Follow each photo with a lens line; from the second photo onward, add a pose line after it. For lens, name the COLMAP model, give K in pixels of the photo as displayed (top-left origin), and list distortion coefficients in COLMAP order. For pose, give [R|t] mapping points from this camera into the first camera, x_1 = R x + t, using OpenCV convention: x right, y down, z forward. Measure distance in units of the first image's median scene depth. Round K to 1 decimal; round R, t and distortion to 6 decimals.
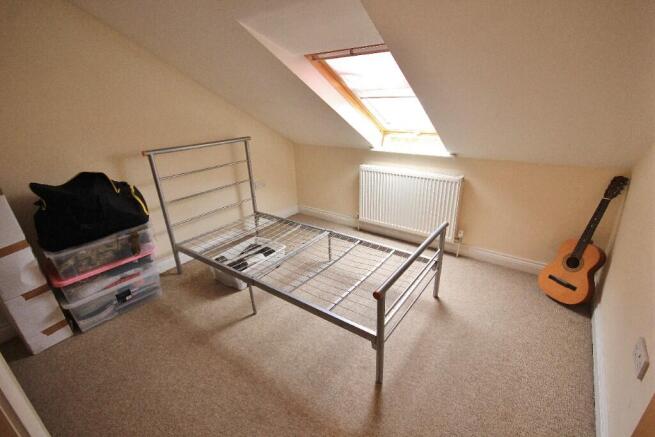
lens RADIAL K [[302.2, 0, 328.1], [0, 302.2, 223.1], [0, 0, 1]] dist [-0.001532, -0.000390]
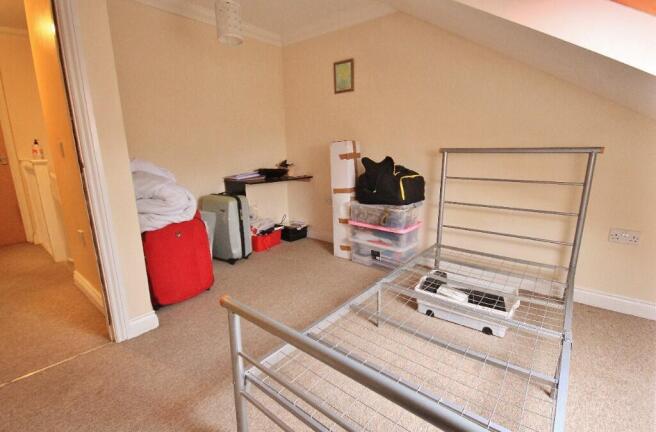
lens RADIAL K [[295.3, 0, 330.8], [0, 295.3, 212.8], [0, 0, 1]] dist [0.000311, 0.000032]
pose [[-0.044070, 0.238361, -0.970176, 0.631111], [-0.375351, 0.896020, 0.237192, -0.178815], [0.925835, 0.374609, 0.049982, 0.881424]]
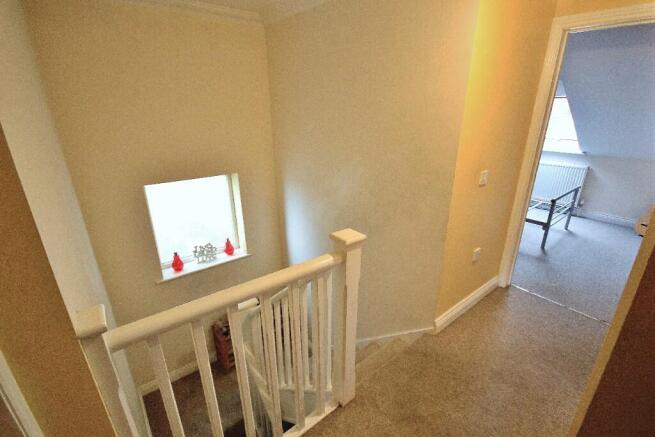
lens RADIAL K [[302.2, 0, 329.3], [0, 302.2, 216.3], [0, 0, 1]] dist [-0.001532, -0.000390]
pose [[0.968195, 0.111892, -0.223781, -0.512151], [-0.118796, 0.992763, -0.017585, 0.304062], [0.220194, 0.043610, 0.974481, -0.887573]]
